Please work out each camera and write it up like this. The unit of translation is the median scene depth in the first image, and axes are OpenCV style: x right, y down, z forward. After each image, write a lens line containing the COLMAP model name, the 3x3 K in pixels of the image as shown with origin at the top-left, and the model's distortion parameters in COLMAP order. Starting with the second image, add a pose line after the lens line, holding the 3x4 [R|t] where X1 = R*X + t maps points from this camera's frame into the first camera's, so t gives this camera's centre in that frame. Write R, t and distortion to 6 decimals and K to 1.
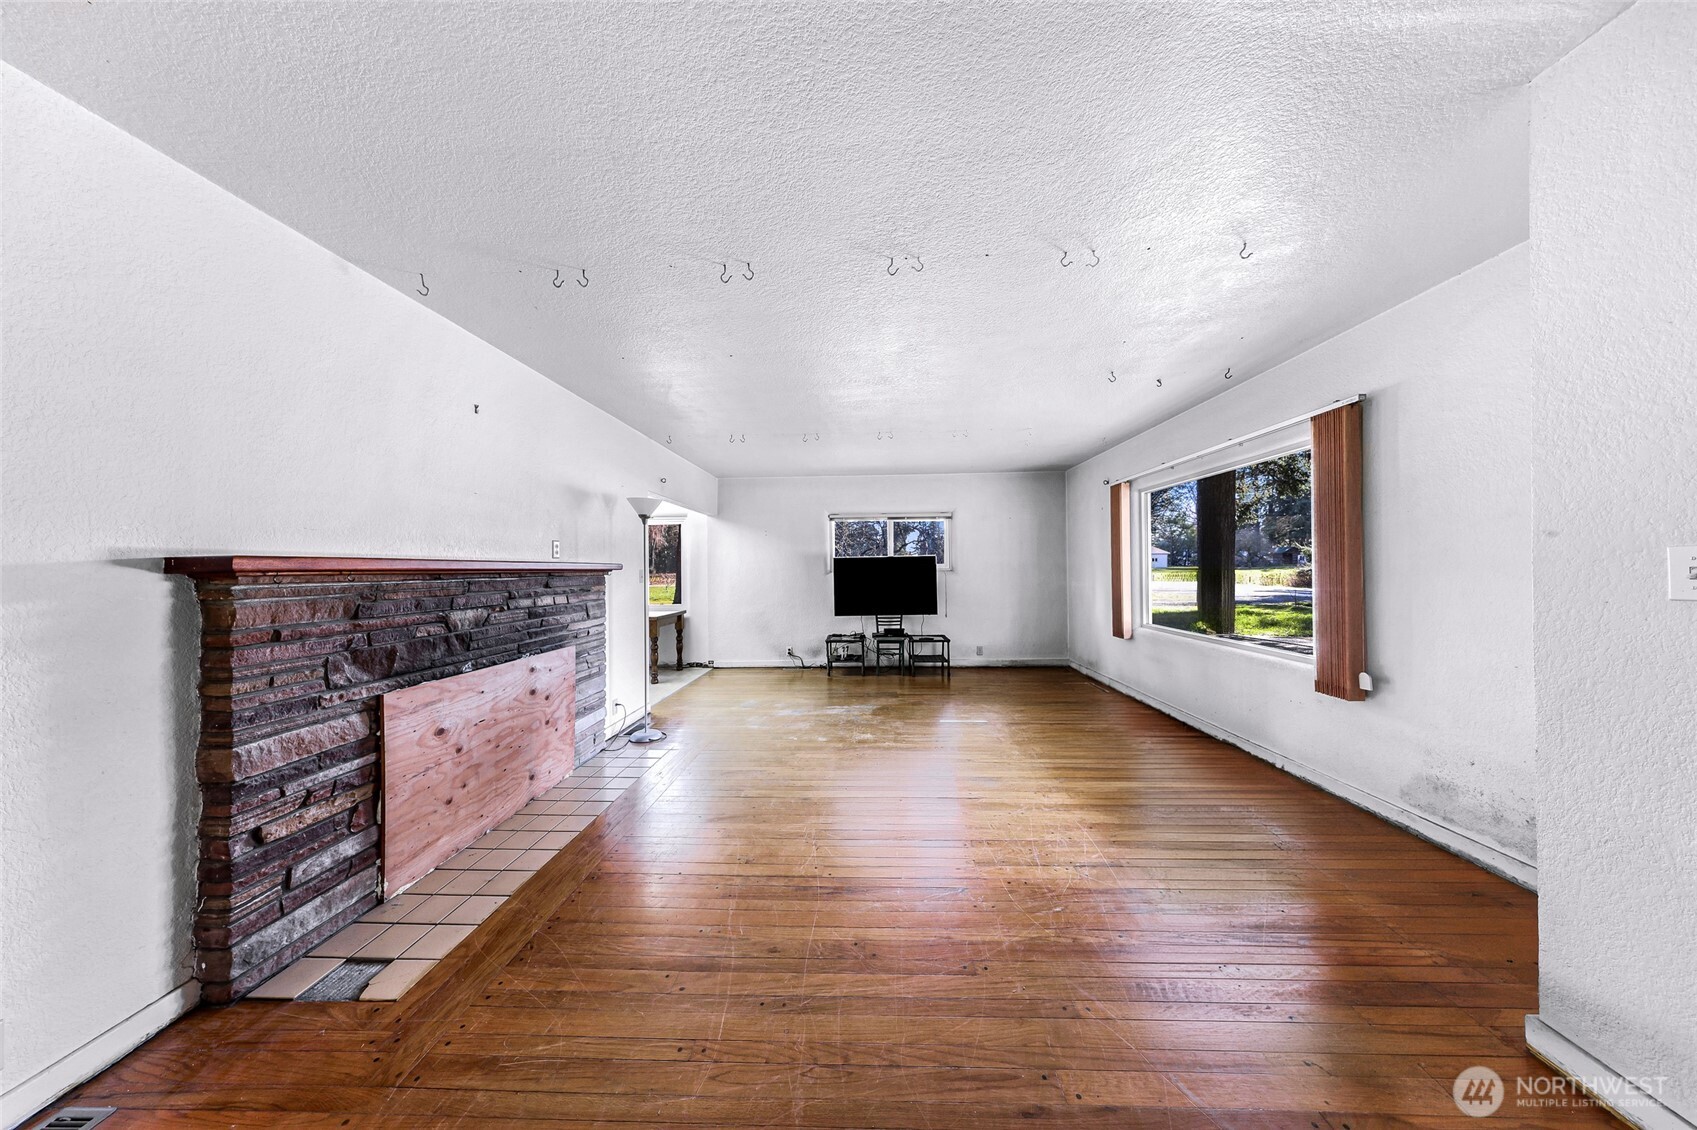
lens RADIAL K [[485.0, 0, 847.8], [0, 485.0, 566.7], [0, 0, 1]] dist [-0.000049, -0.000008]
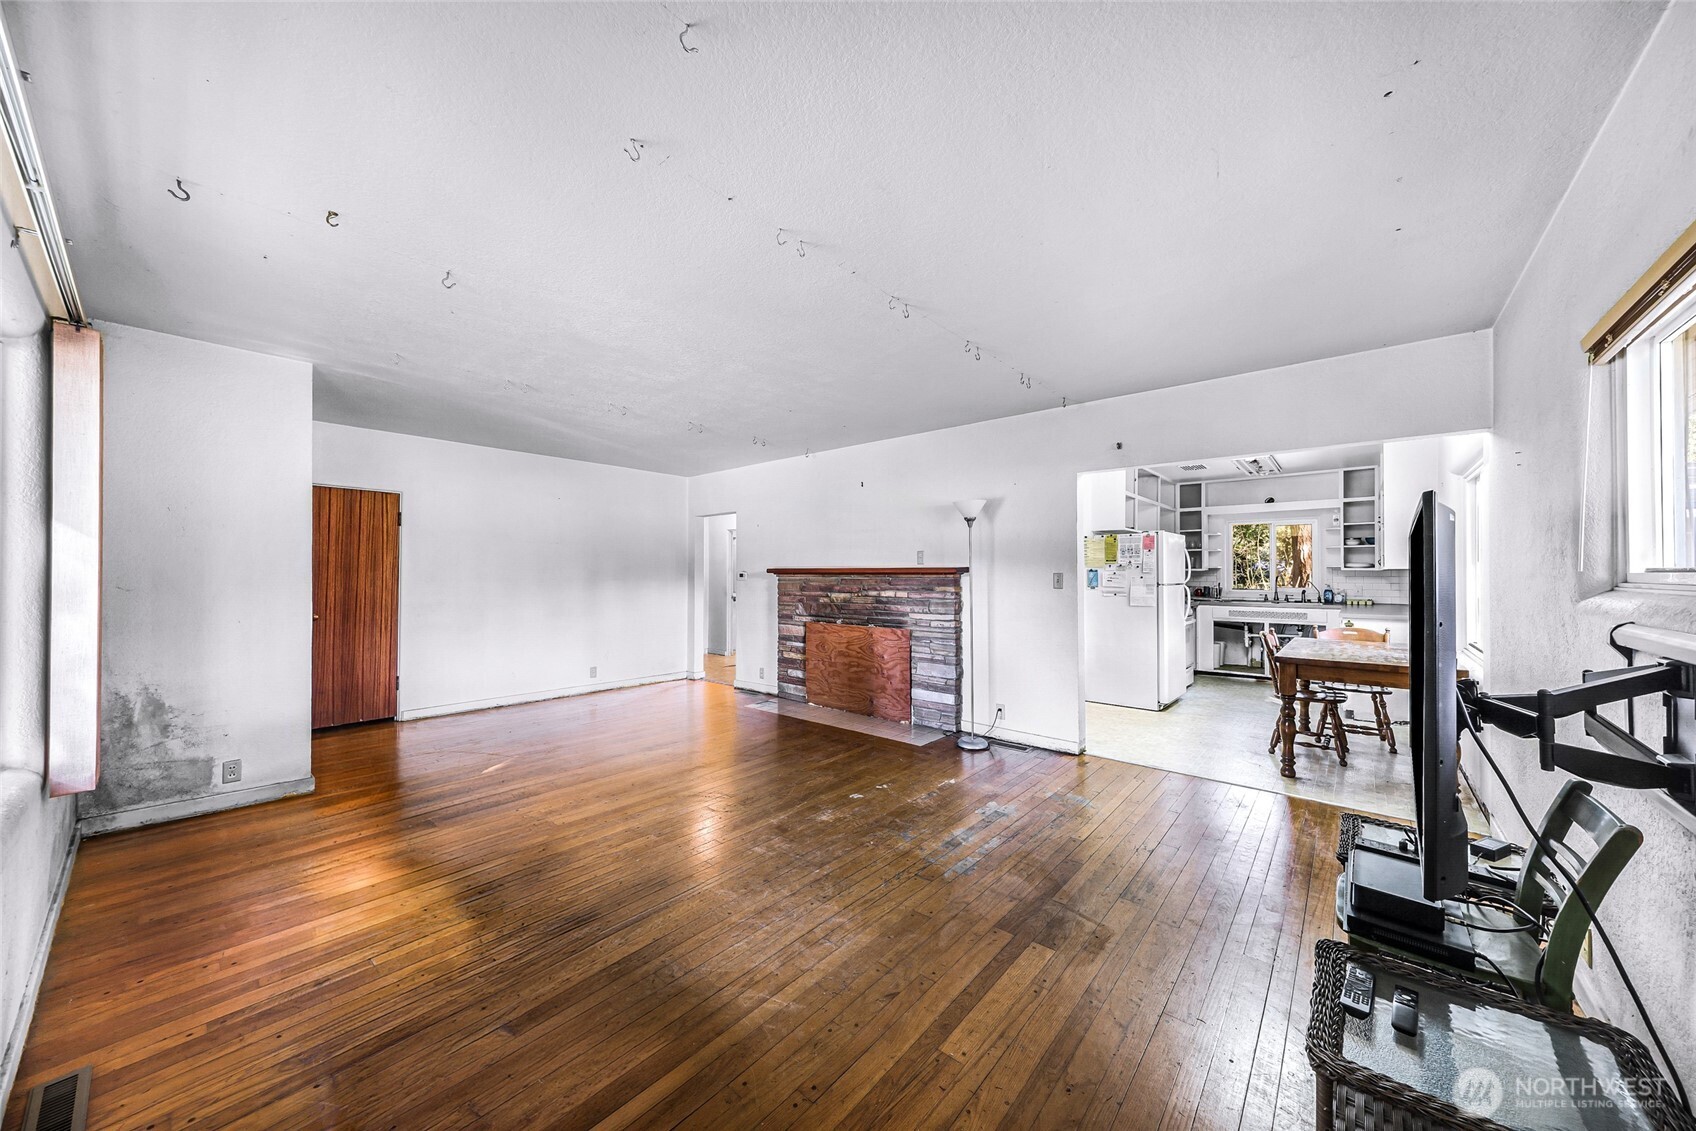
lens RADIAL K [[590.2, 0, 850.8], [0, 590.2, 571.4], [0, 0, 1]] dist [-0.000330, -0.000017]
pose [[-0.628828, 0.008558, -0.777497, 0.912241], [0.011097, 0.999936, 0.002031, -0.002529], [0.777465, -0.007351, -0.628883, 2.202896]]
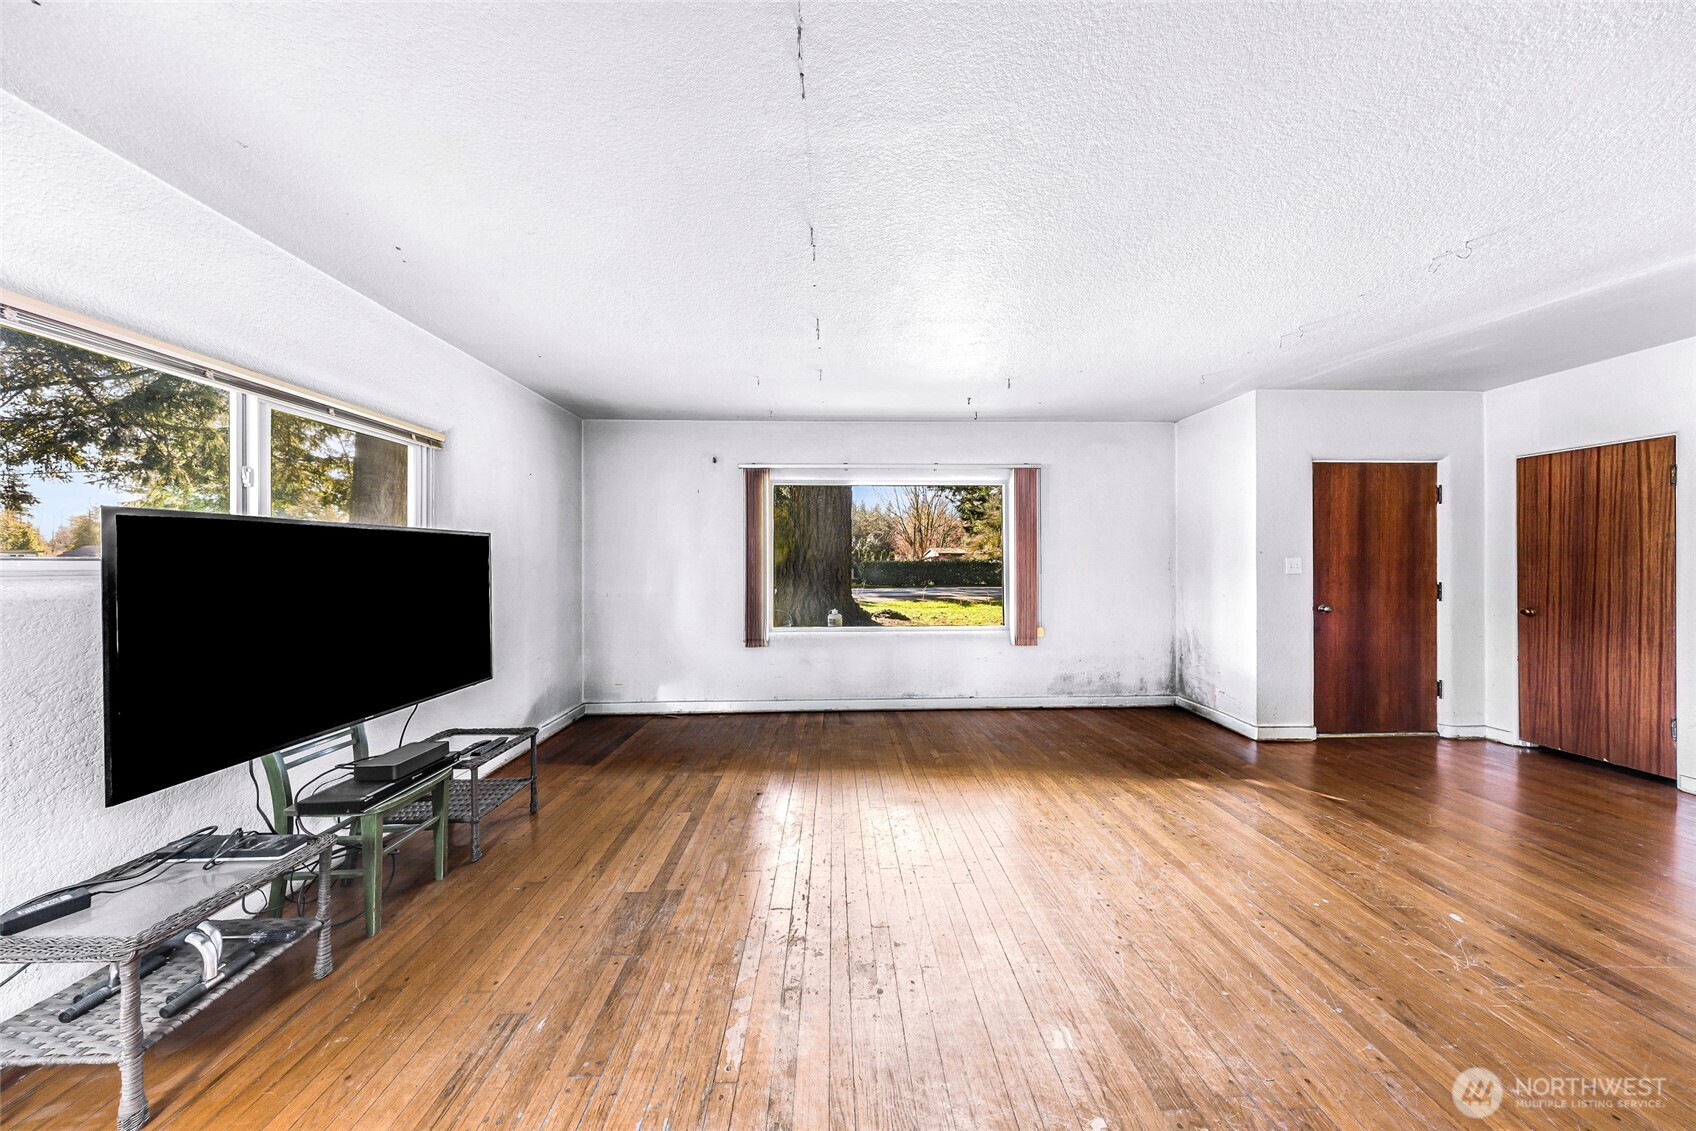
lens RADIAL K [[484.7, 0, 851.4], [0, 484.7, 567.7], [0, 0, 1]] dist [-0.000049, -0.000008]
pose [[-0.070666, 0.000915, 0.997500, -0.541783], [-0.001350, 0.999999, -0.001013, 0.012493], [-0.997499, -0.001419, -0.070664, 1.657787]]
